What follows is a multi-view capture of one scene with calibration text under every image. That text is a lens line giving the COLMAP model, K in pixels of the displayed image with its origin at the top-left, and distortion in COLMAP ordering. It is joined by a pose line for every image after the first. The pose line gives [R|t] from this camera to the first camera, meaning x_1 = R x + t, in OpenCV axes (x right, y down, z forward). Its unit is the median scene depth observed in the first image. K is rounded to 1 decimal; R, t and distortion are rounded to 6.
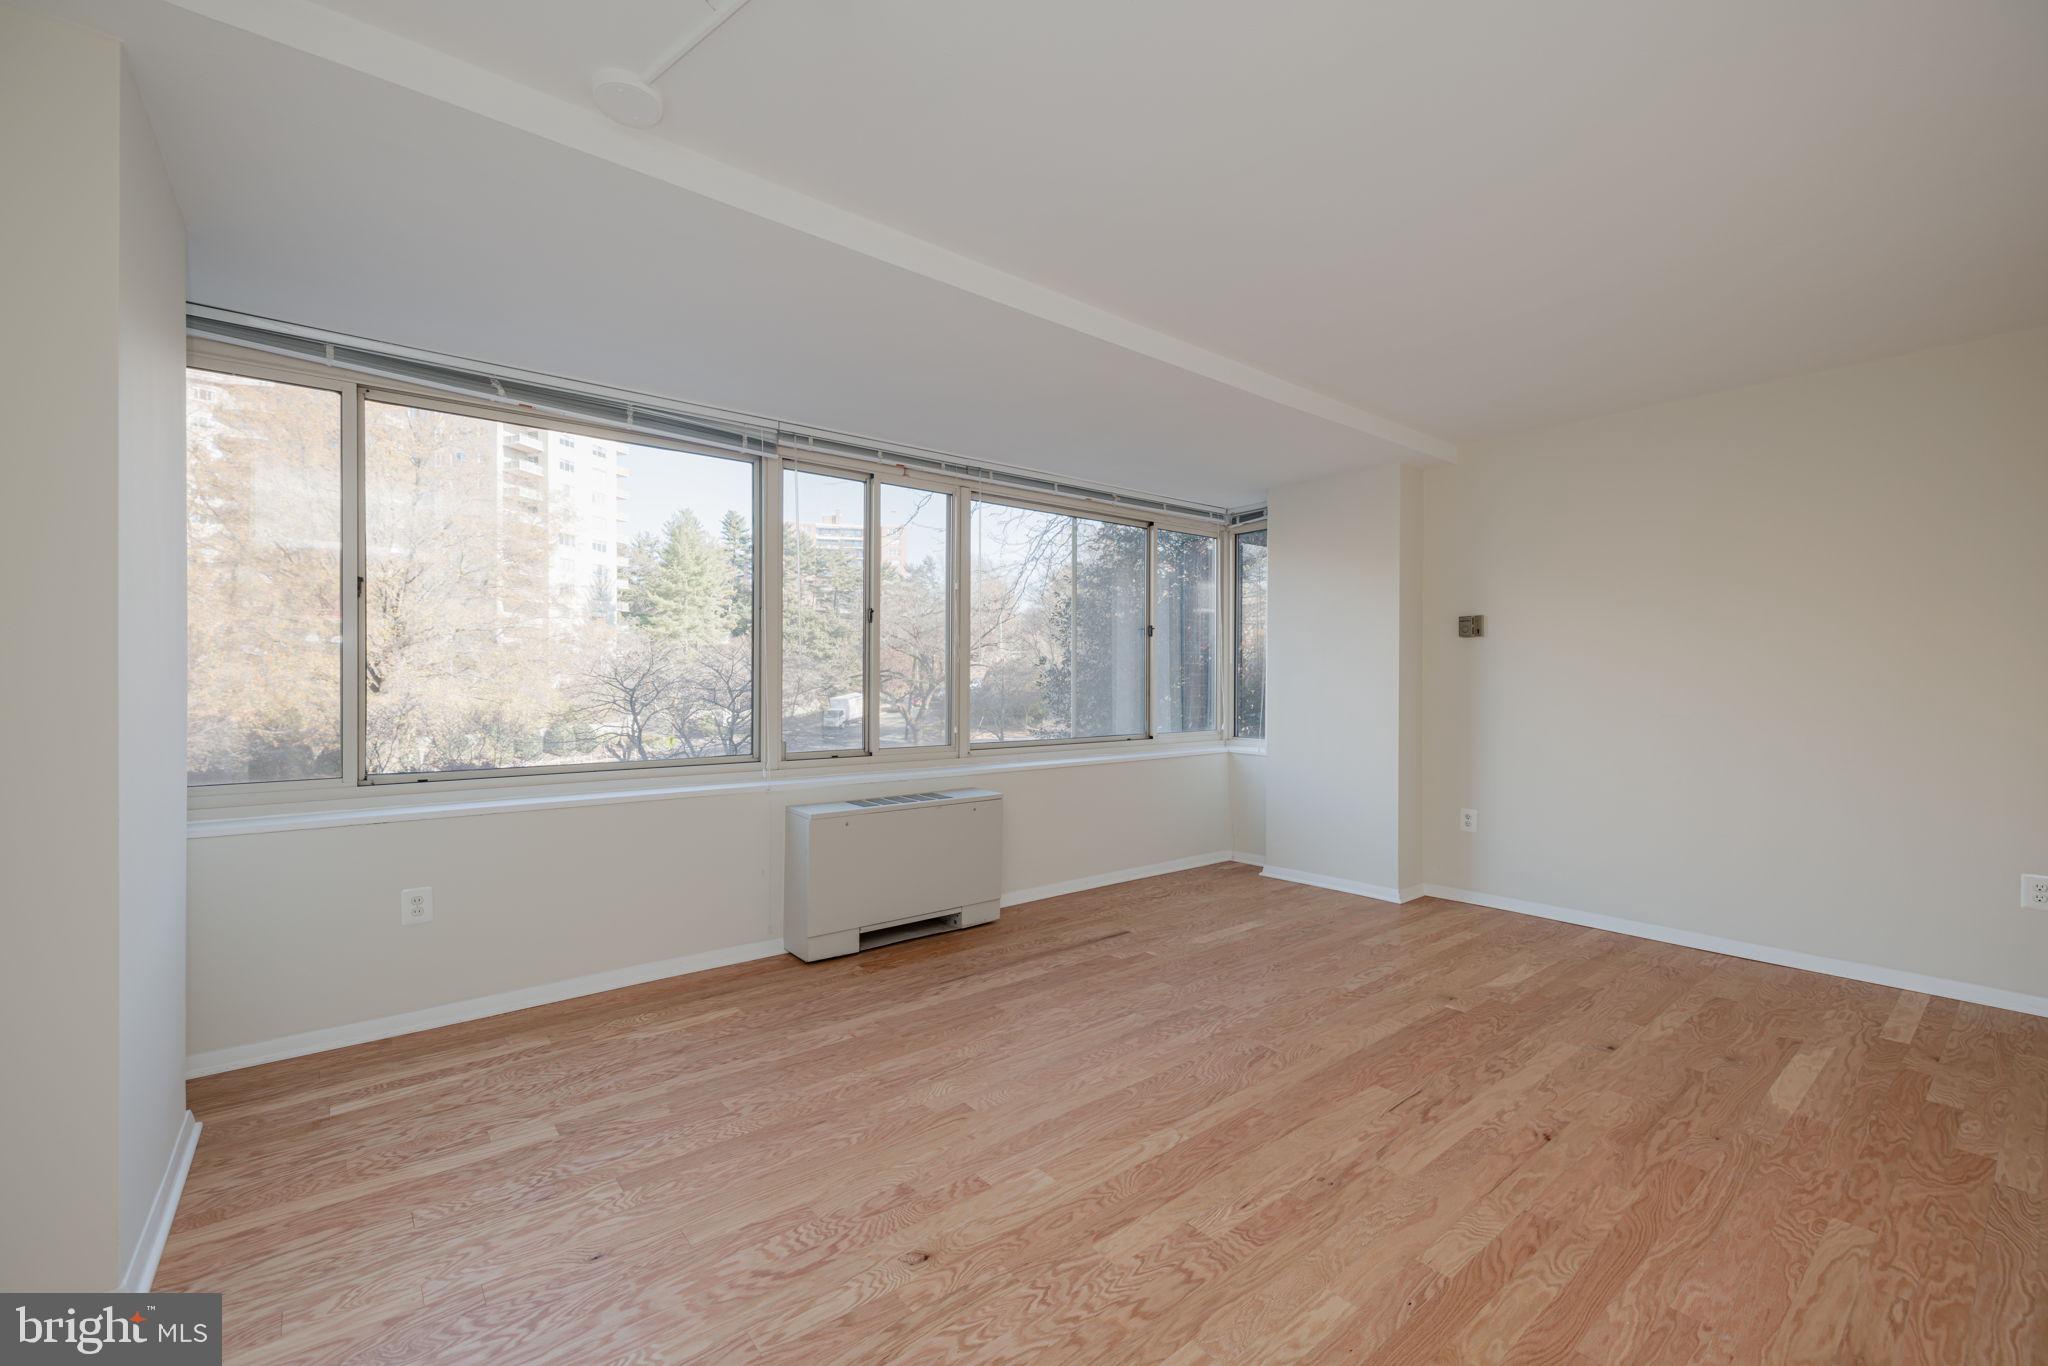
lens RADIAL K [[852.3, 0, 1026.9], [0, 852.3, 678.7], [0, 0, 1]] dist [-0.000166, -0.000448]
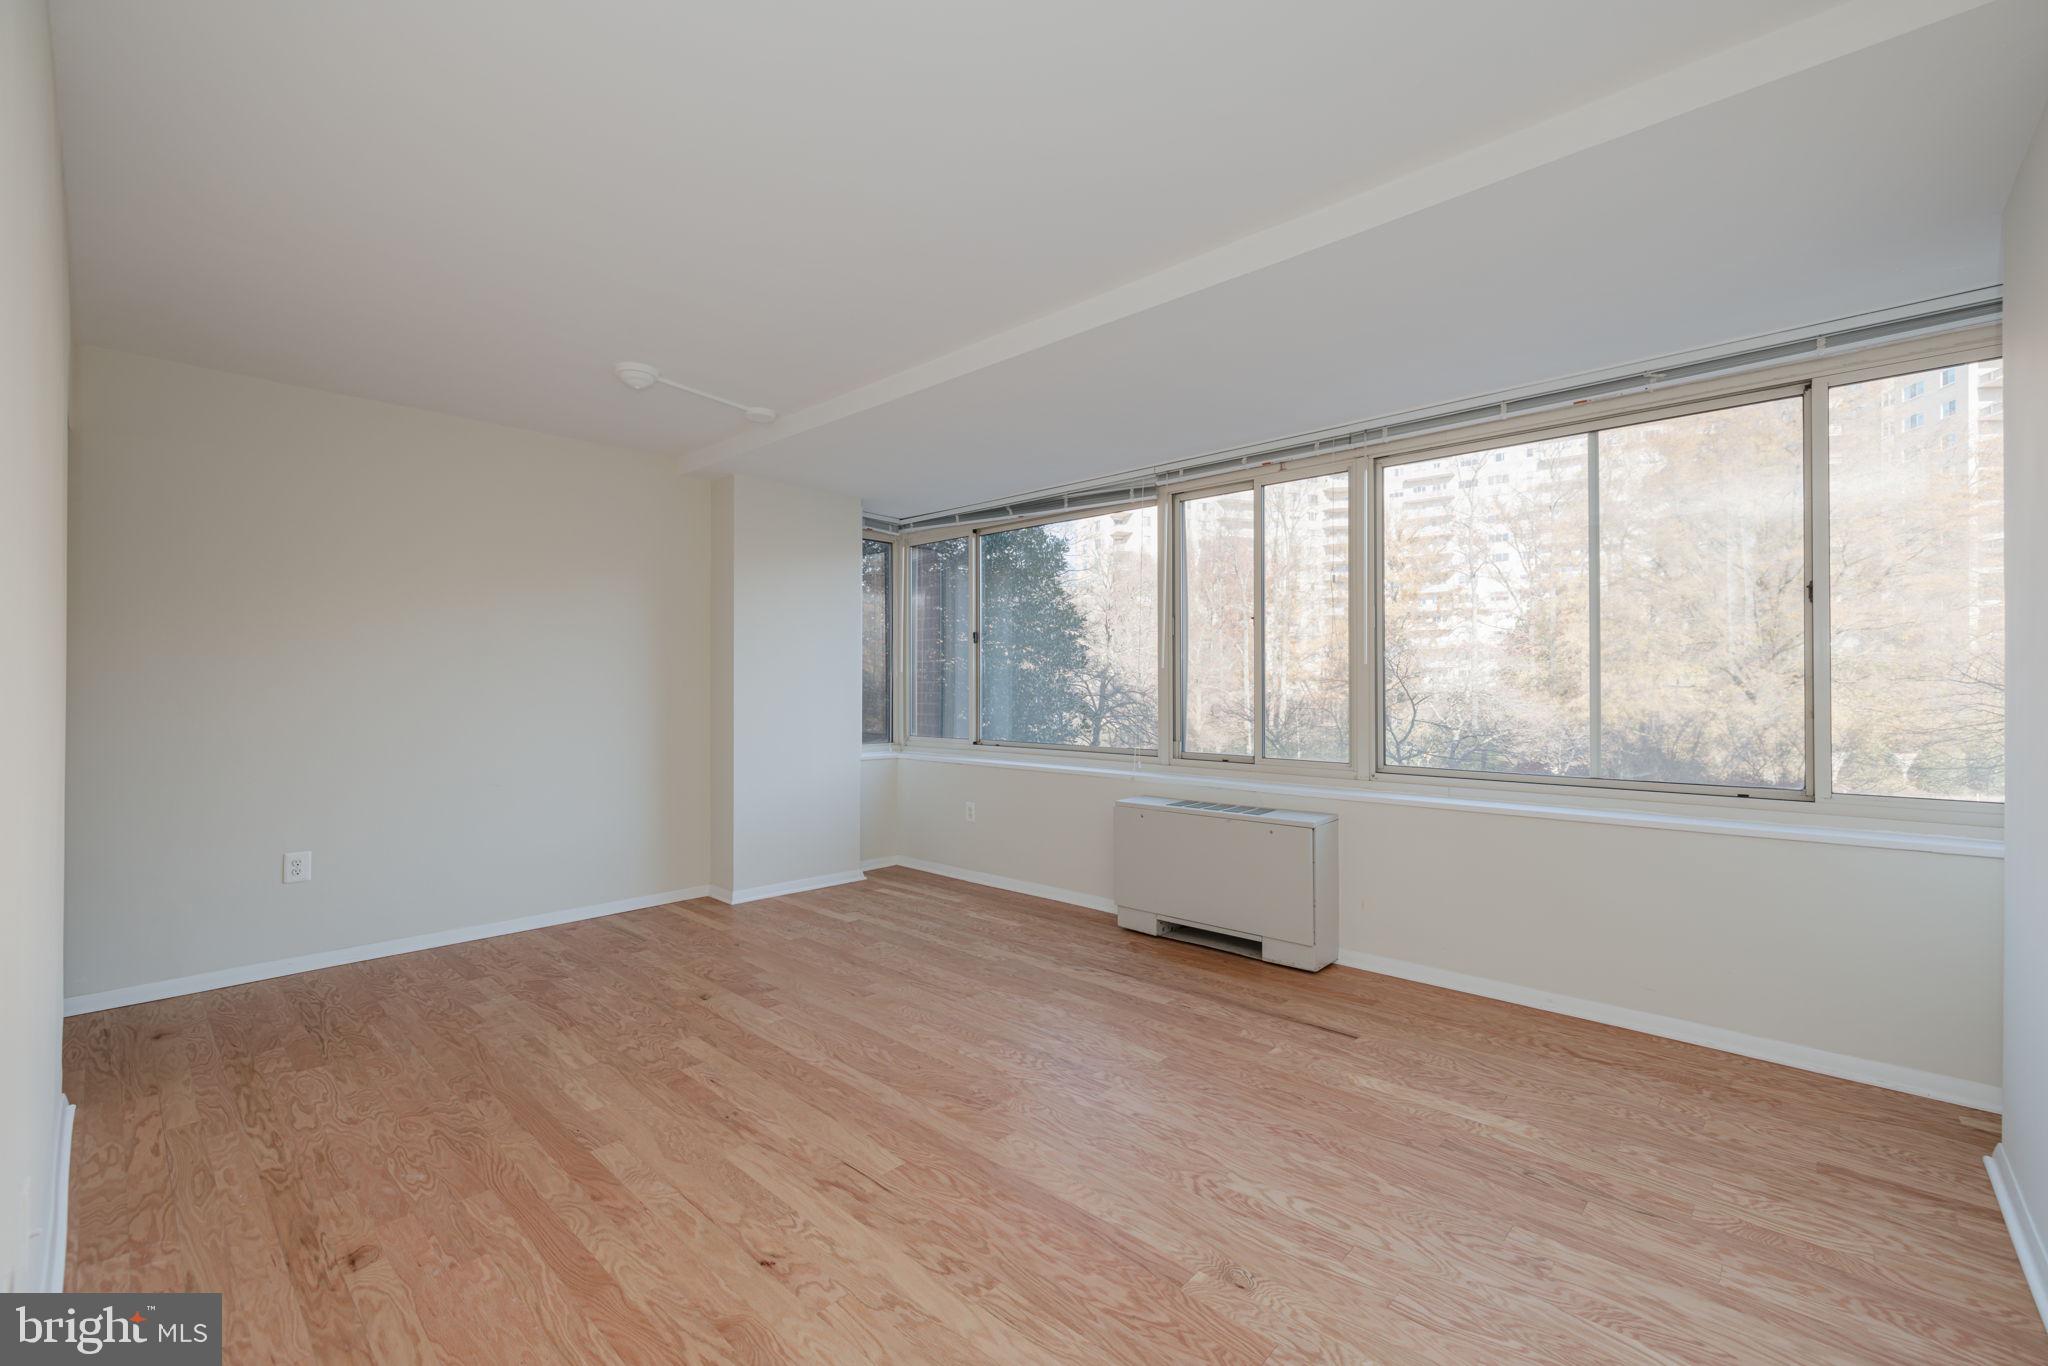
lens RADIAL K [[852.3, 0, 1026.9], [0, 852.3, 678.7], [0, 0, 1]] dist [-0.000166, -0.000448]
pose [[0.139759, -0.011886, -0.990114, 1.029583], [0.001785, 0.999929, -0.011752, 0.003488], [0.990184, -0.000125, 0.139770, 0.810228]]
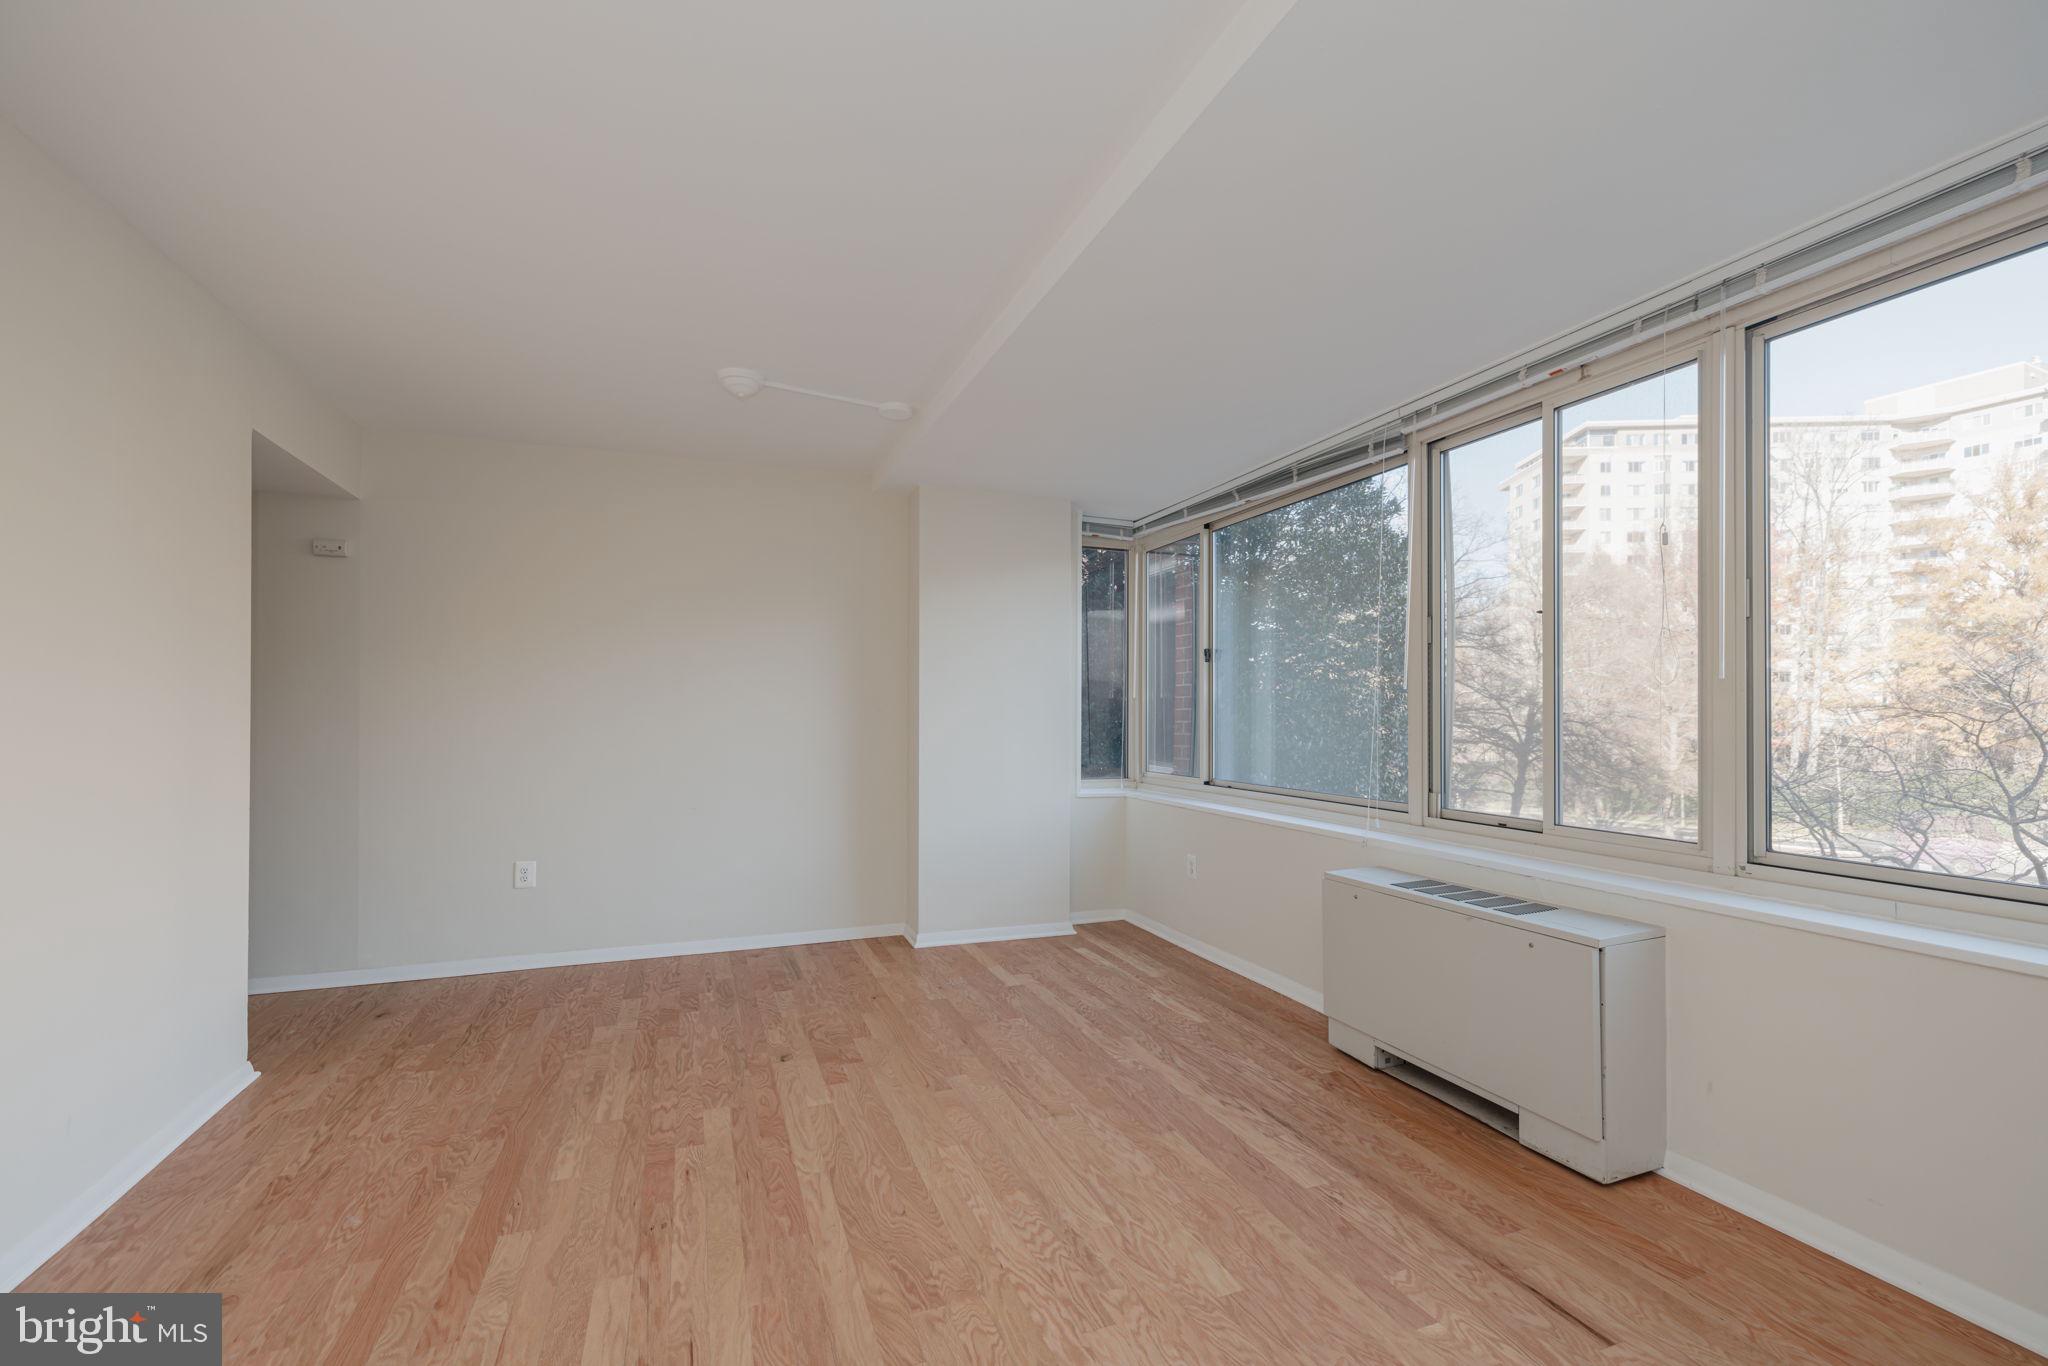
lens RADIAL K [[868.0, 0, 1034.7], [0, 868.0, 709.3], [0, 0, 1]] dist [-0.000483, -0.000377]
pose [[-0.300468, -0.008192, -0.953757, 0.768912], [-0.002085, 0.999966, -0.007932, 0.002313], [0.953790, -0.000395, -0.300474, 1.119553]]
